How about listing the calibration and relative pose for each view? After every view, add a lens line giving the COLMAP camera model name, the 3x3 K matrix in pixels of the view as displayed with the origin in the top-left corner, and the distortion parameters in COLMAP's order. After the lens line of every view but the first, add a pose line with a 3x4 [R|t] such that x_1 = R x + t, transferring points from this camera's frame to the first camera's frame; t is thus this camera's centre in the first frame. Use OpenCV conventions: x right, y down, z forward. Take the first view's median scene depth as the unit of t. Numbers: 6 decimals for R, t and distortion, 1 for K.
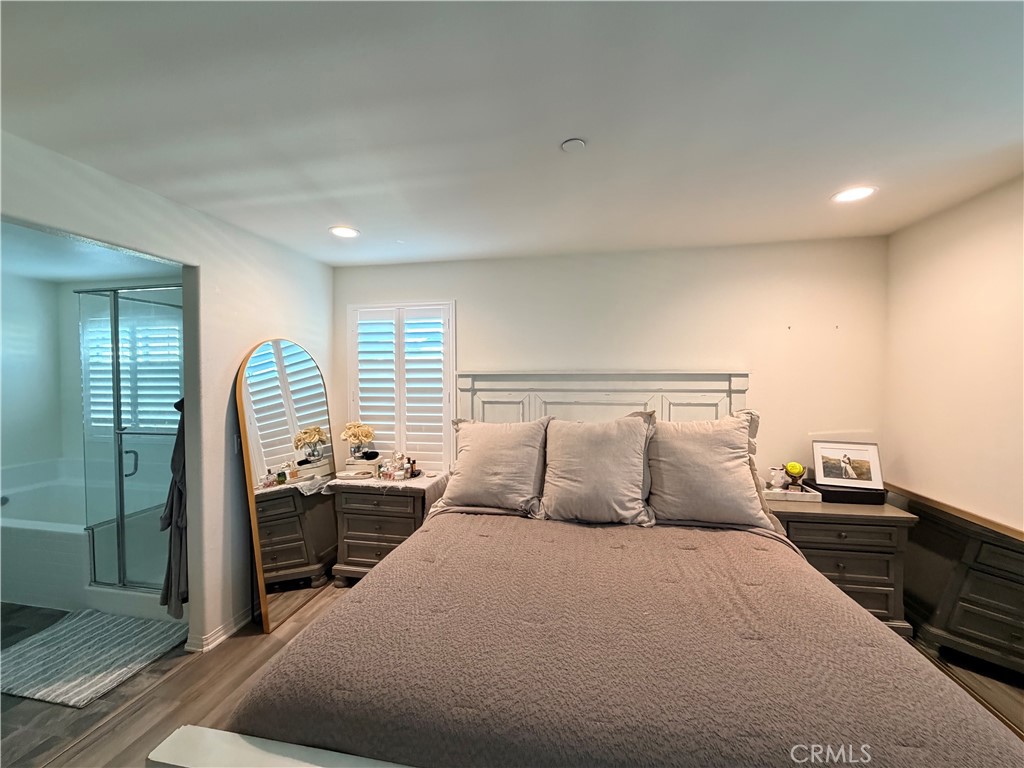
lens RADIAL K [[409.6, 0, 507.9], [0, 409.6, 375.6], [0, 0, 1]] dist [-0.000400, 0.000505]
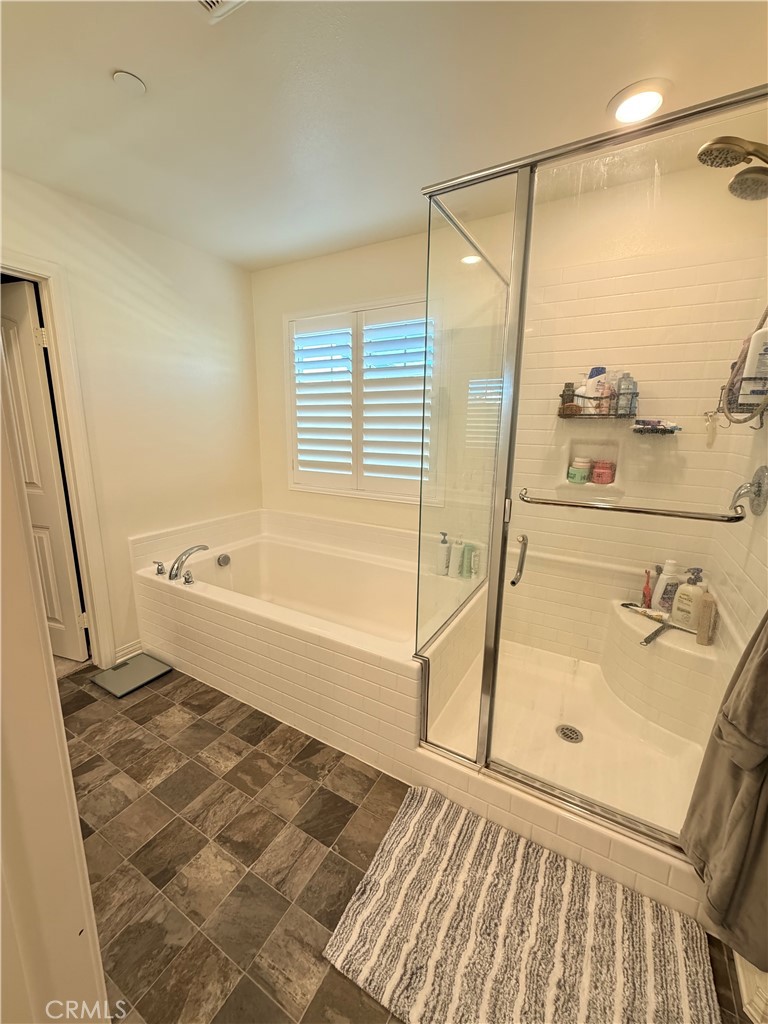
lens RADIAL K [[409.6, 0, 386.0], [0, 409.6, 510.4], [0, 0, 1]] dist [-0.000400, 0.000505]
pose [[0.948228, 0.086889, -0.305473, -0.912249], [-0.024239, 0.978841, 0.203183, 0.056124], [0.316664, -0.185259, 0.930270, 0.492878]]
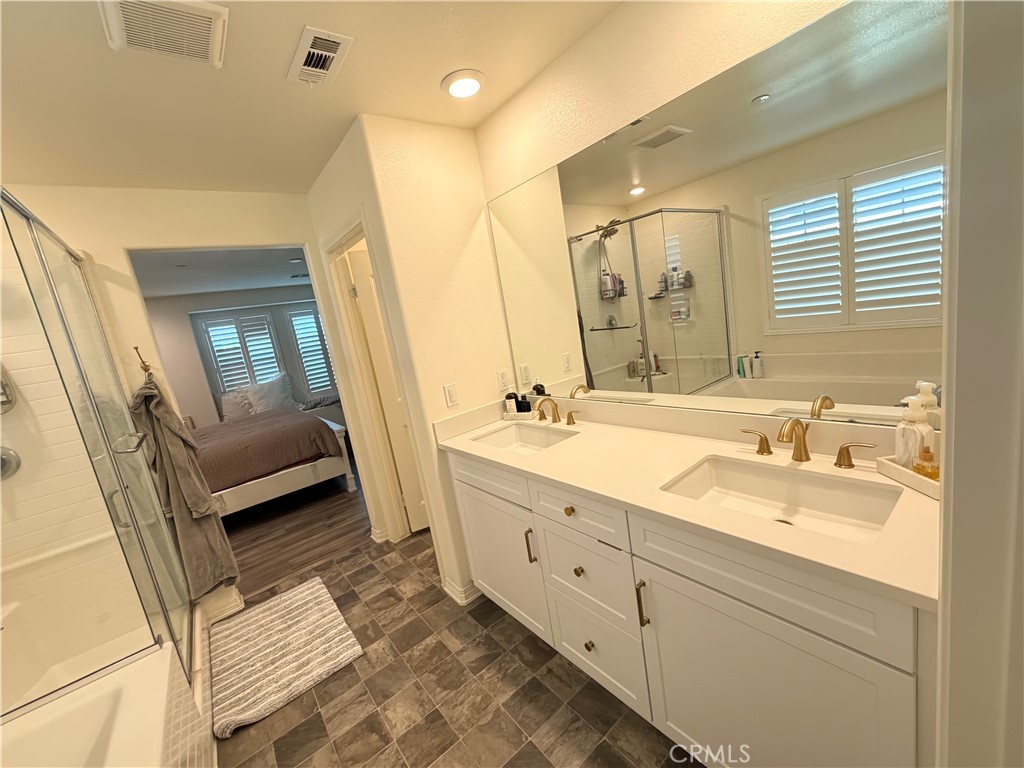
lens RADIAL K [[409.6, 0, 509.3], [0, 409.6, 387.5], [0, 0, 1]] dist [-0.000400, 0.000505]
pose [[-0.746828, 0.011247, 0.664923, -1.741281], [0.171999, 0.969103, 0.176793, 0.029026], [-0.642390, 0.246400, -0.725687, 1.014171]]
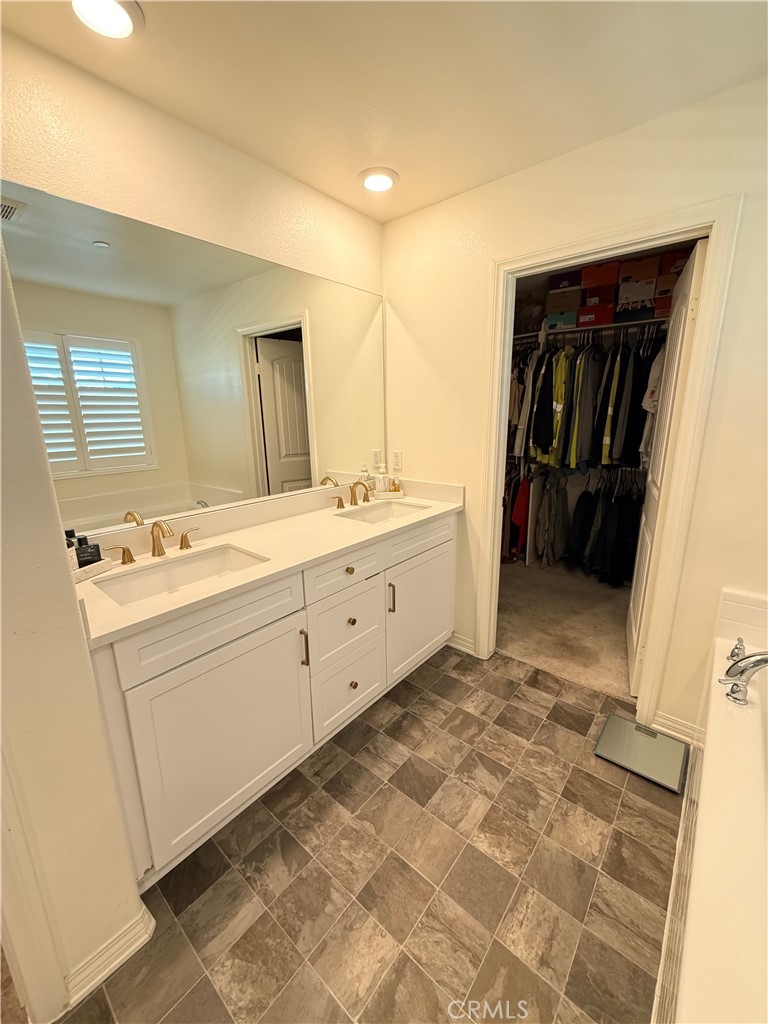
lens RADIAL K [[409.6, 0, 384.8], [0, 409.6, 511.8], [0, 0, 1]] dist [-0.000400, 0.000505]
pose [[-0.484342, 0.226609, -0.845021, -0.984626], [0.011807, 0.967478, 0.252681, 0.043108], [0.874799, 0.112406, -0.471266, 0.956486]]
